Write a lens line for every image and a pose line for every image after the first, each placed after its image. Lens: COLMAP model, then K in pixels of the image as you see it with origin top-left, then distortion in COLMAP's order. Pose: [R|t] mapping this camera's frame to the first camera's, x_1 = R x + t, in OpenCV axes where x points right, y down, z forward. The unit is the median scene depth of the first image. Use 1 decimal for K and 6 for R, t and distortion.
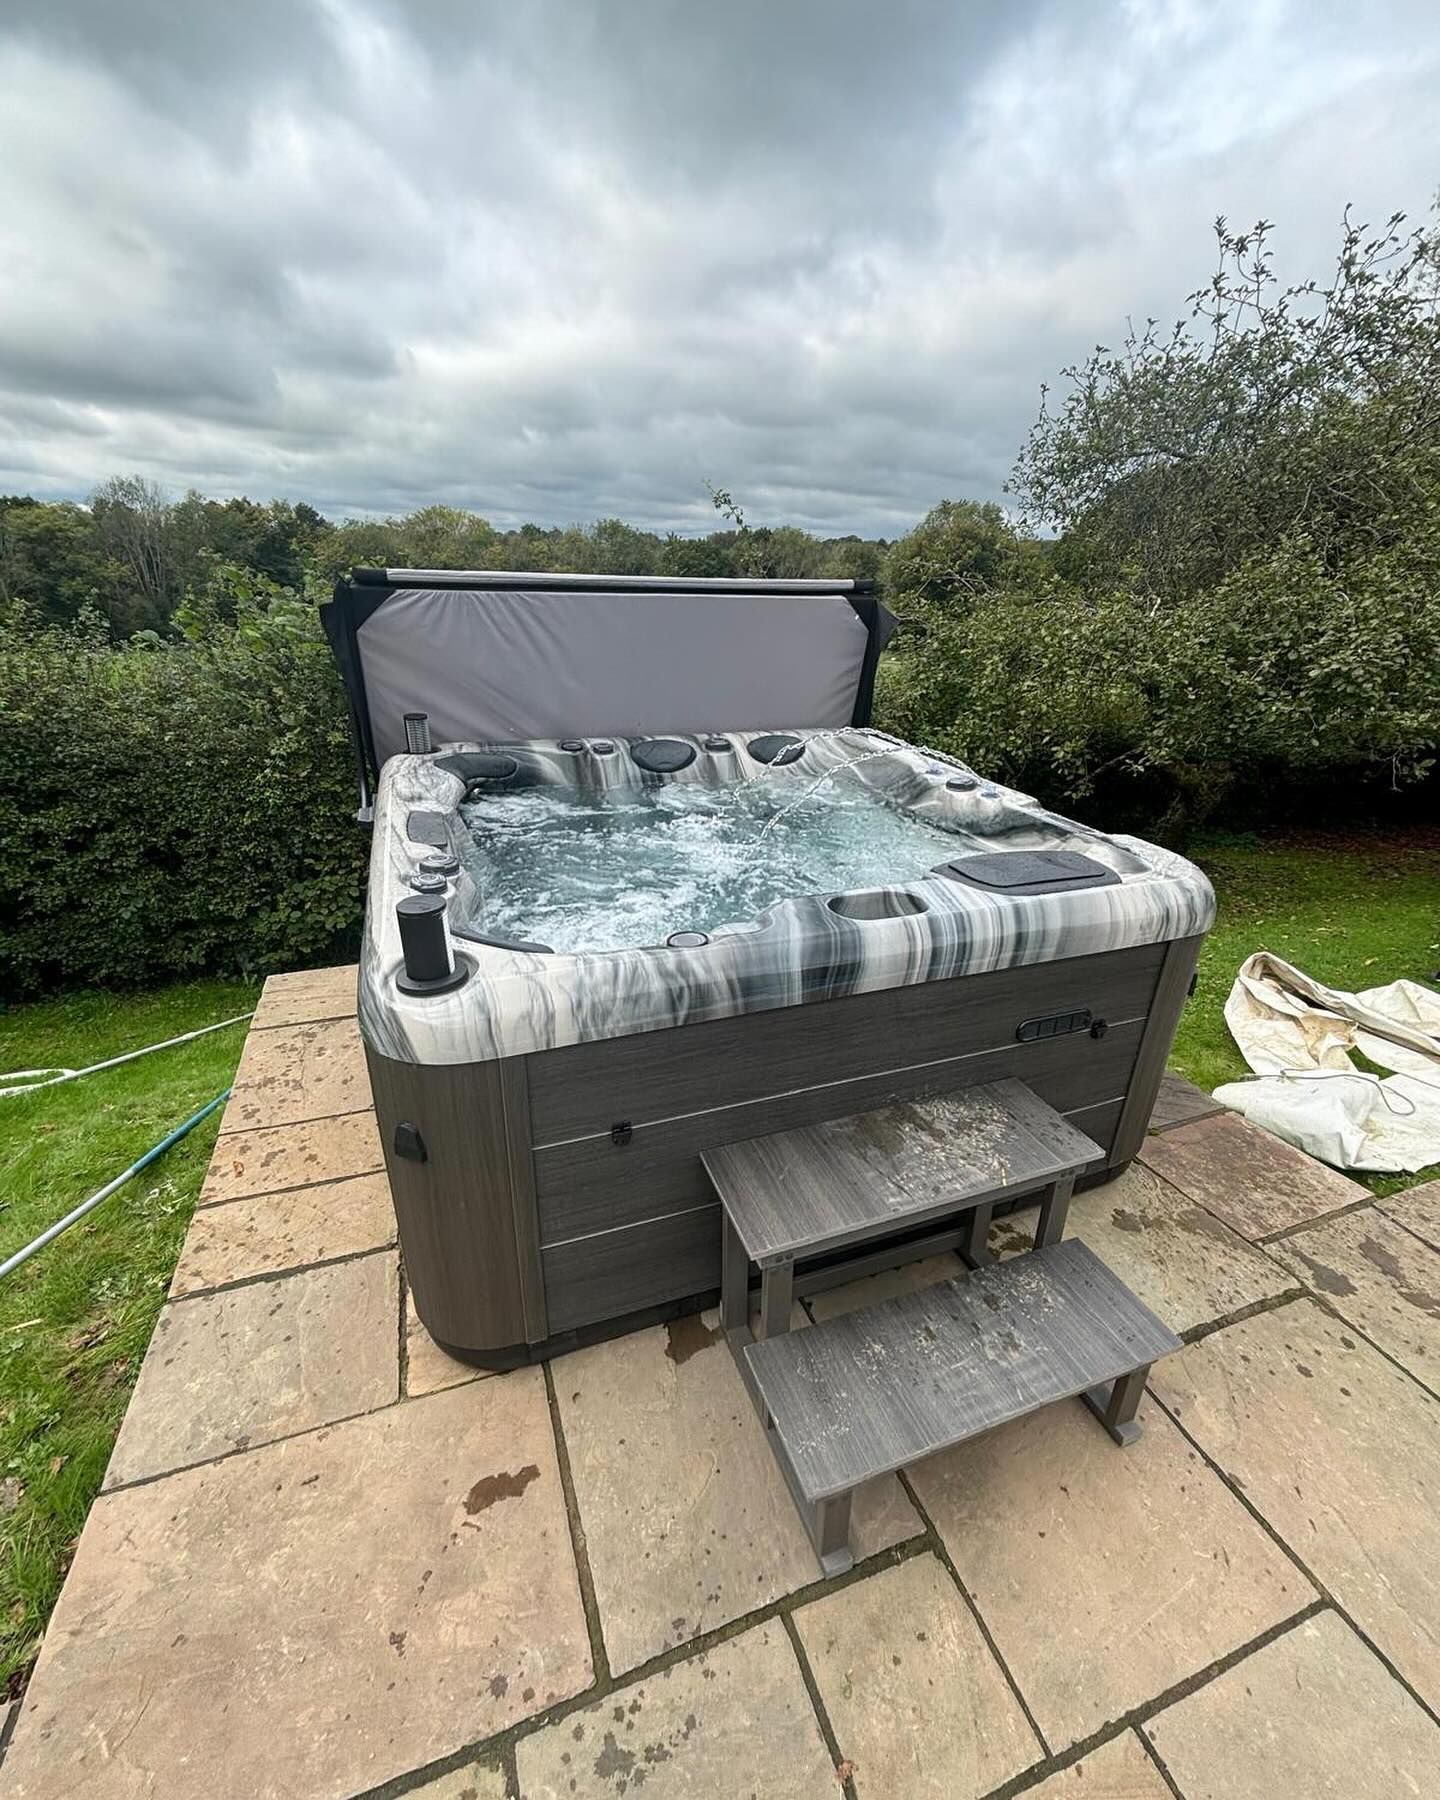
lens RADIAL K [[785.0, 0, 720.0], [0, 785.0, 900.0], [0, 0, 1]] dist [-0.002550, 0.000718]
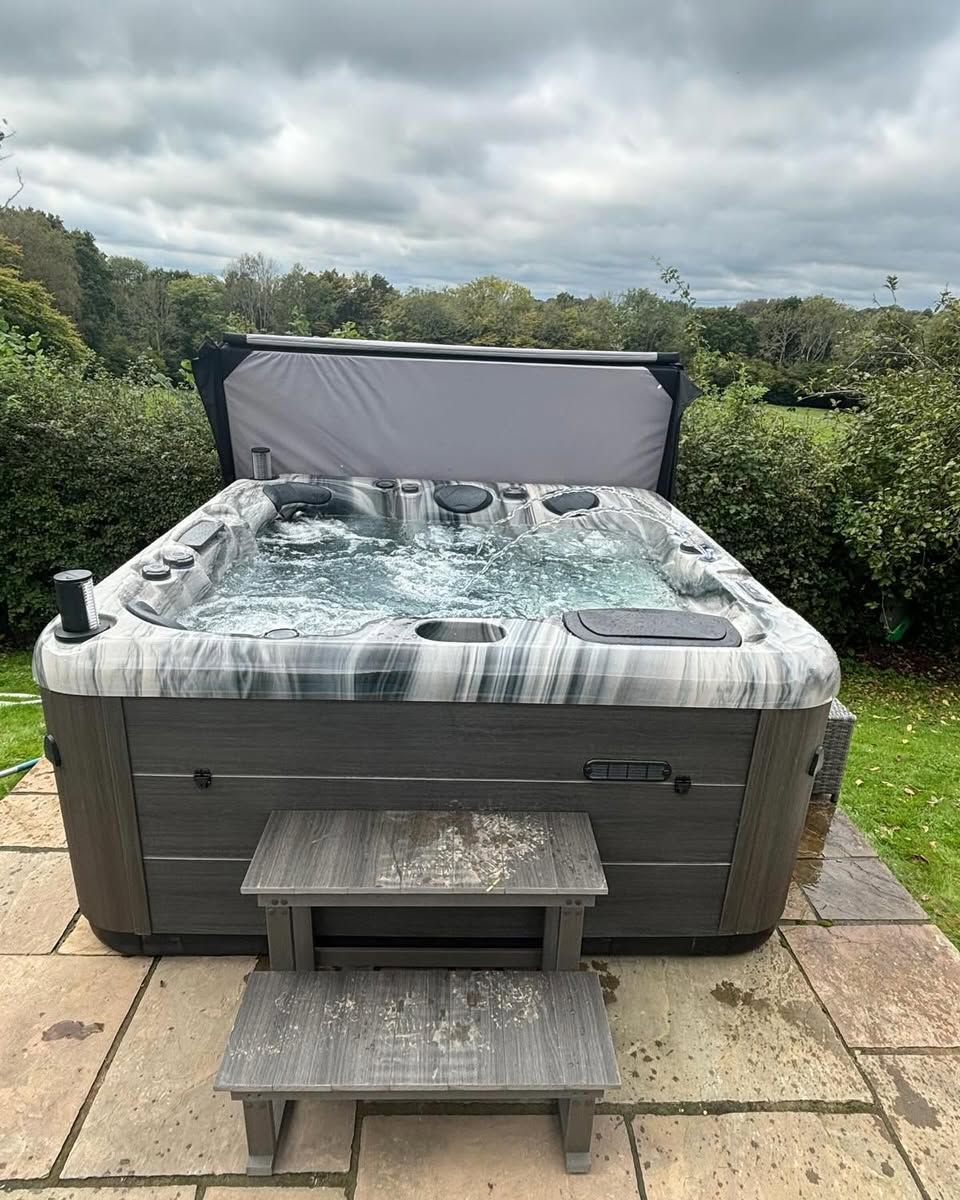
lens RADIAL K [[753.6, 0, 480.8], [0, 753.6, 597.0], [0, 0, 1]] dist [0.007722, -0.006348]
pose [[0.948038, 0.121869, -0.293891, 0.325603], [-0.139981, 0.989292, -0.041318, -0.001480], [0.285708, 0.080310, 0.954946, -0.029710]]
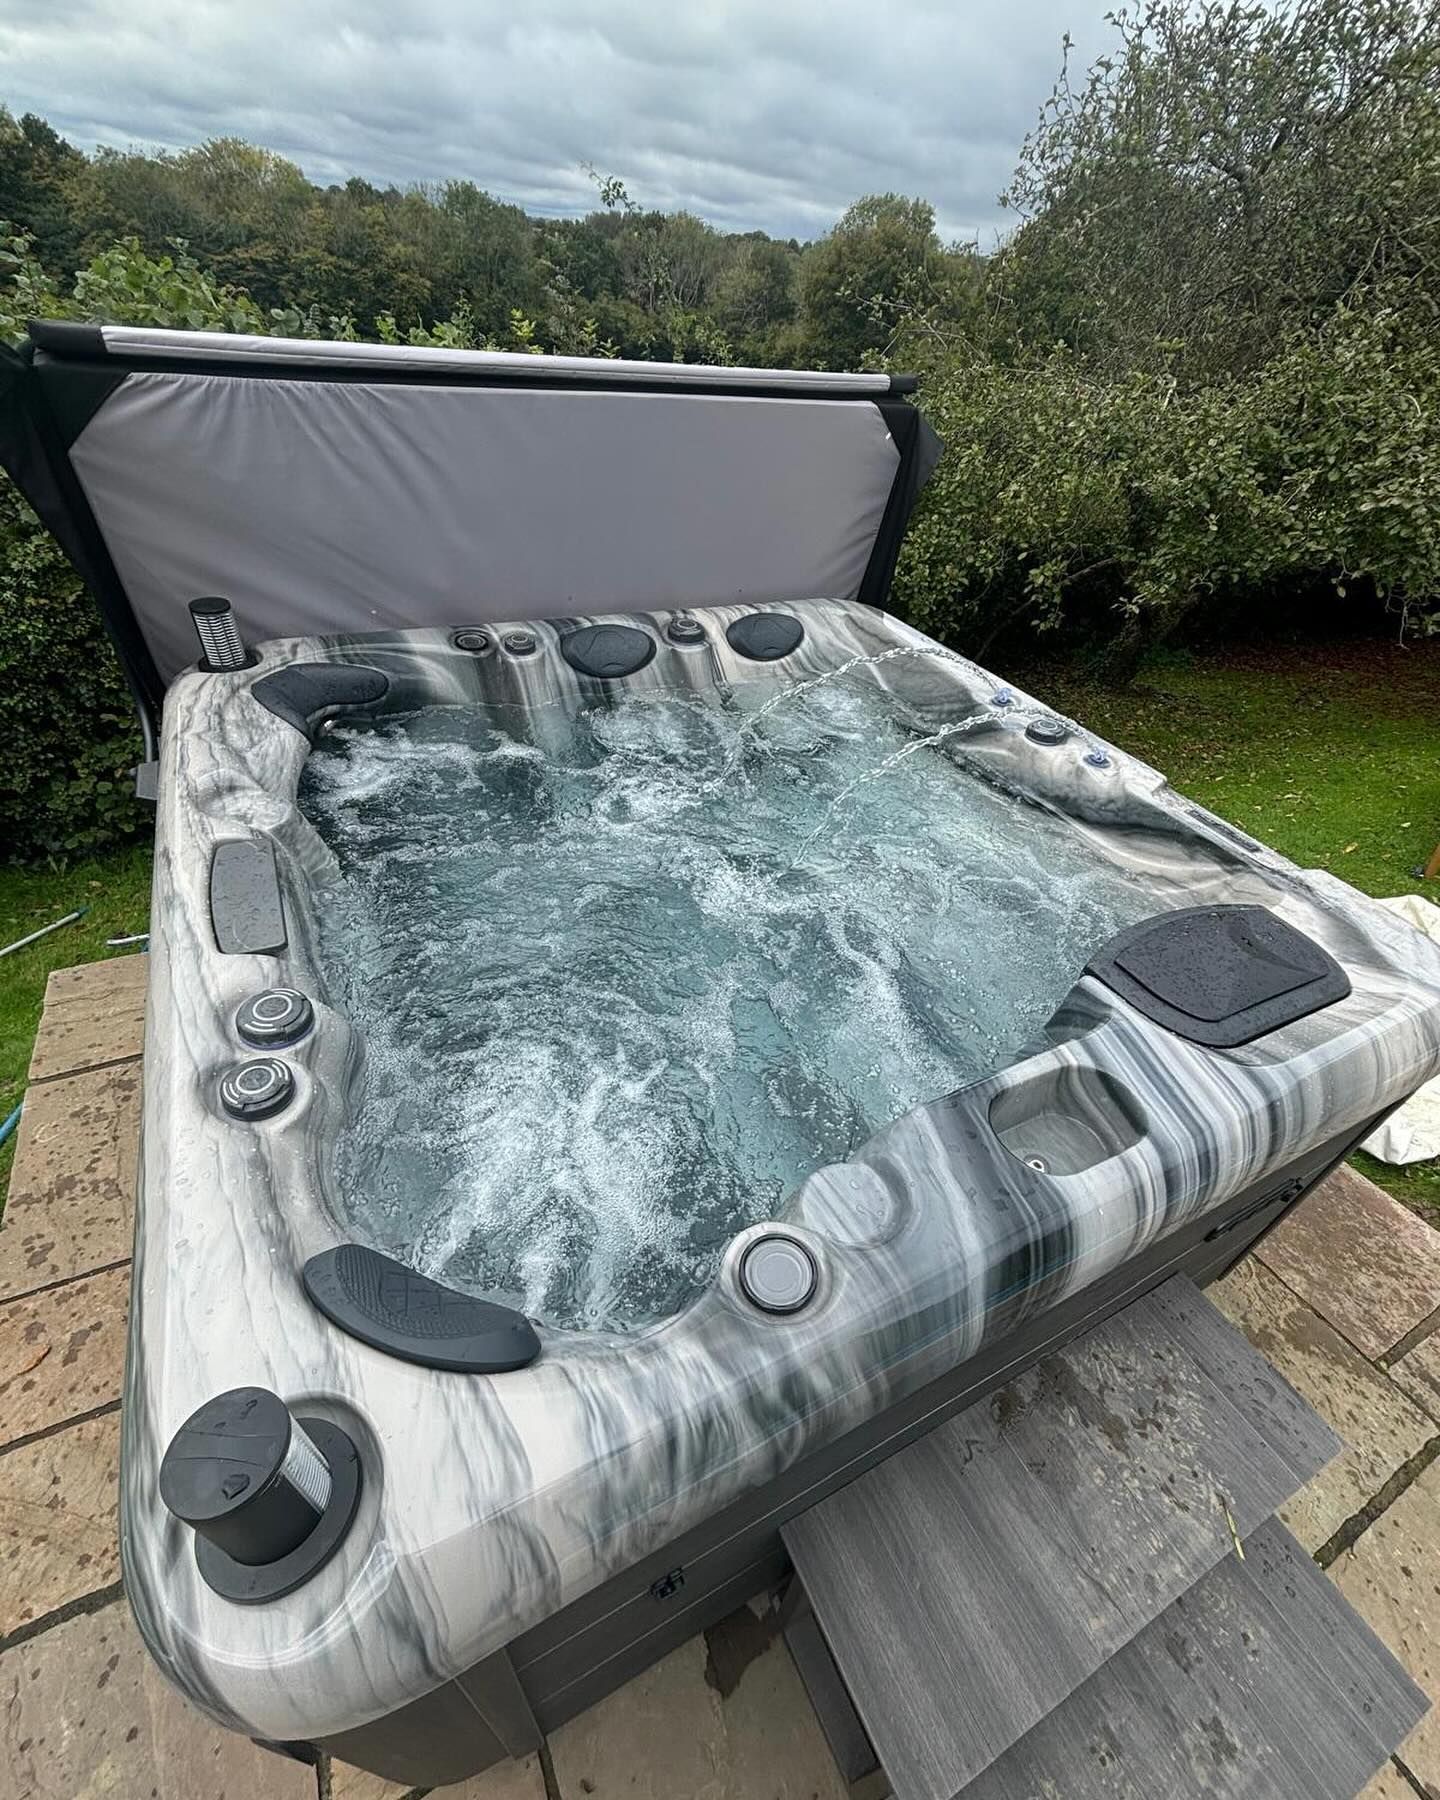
lens RADIAL K [[785.0, 0, 720.0], [0, 785.0, 900.0], [0, 0, 1]] dist [-0.002550, 0.000718]
pose [[0.991203, -0.023885, 0.130179, -0.079743], [-0.012877, 0.961512, 0.274462, -0.184876], [-0.131724, -0.273724, 0.952745, 0.305156]]
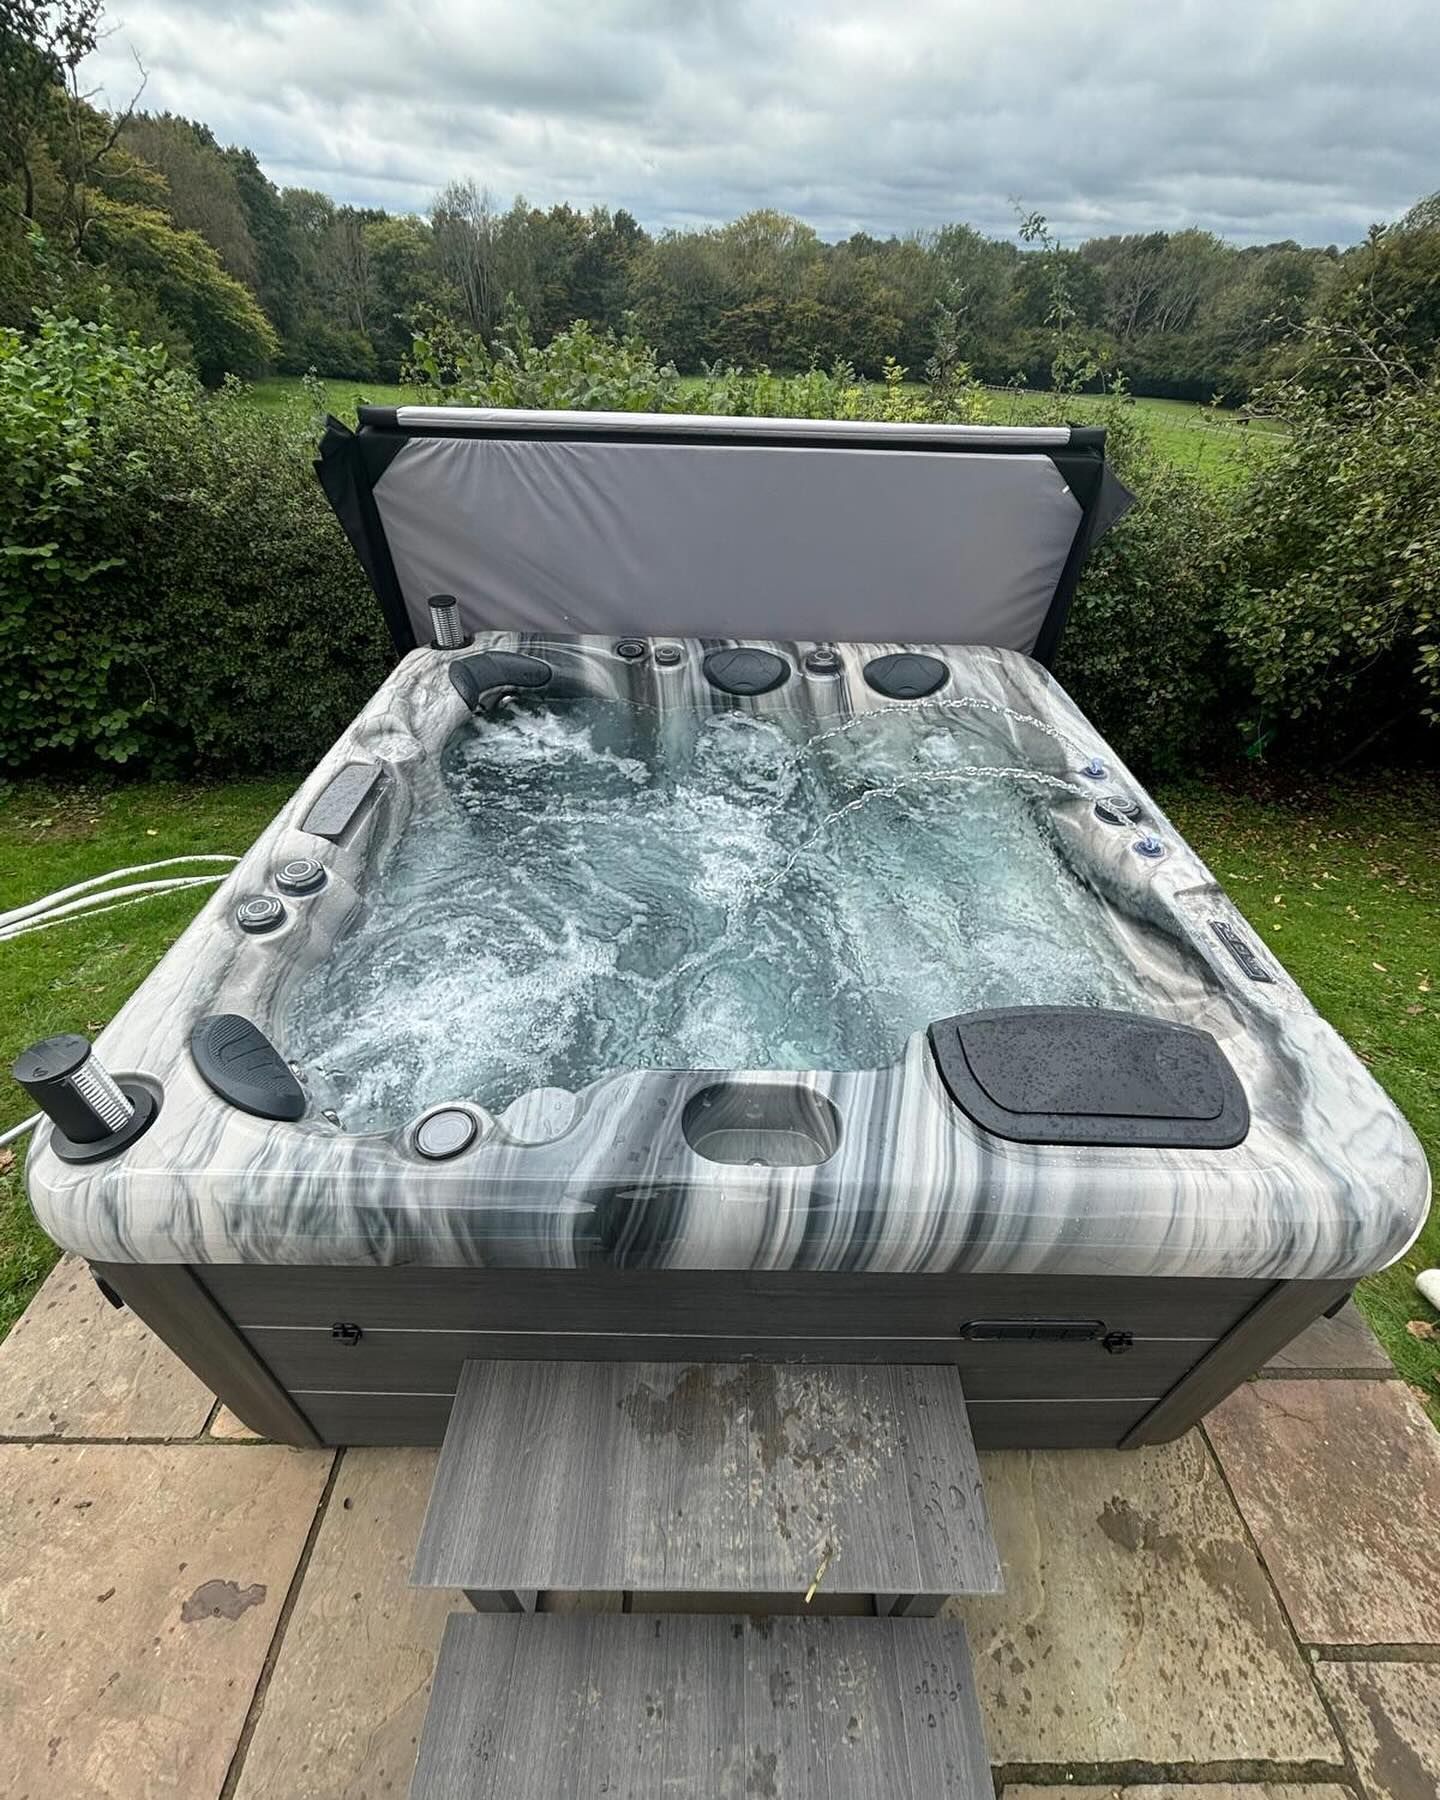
lens RADIAL K [[781.6, 0, 717.4], [0, 781.6, 899.2], [0, 0, 1]] dist [-0.001019, -0.000388]
pose [[0.936312, 0.217436, -0.275757, 0.181079], [-0.138555, 0.950286, 0.278852, -0.204216], [0.322681, -0.222885, 0.919891, 0.260677]]
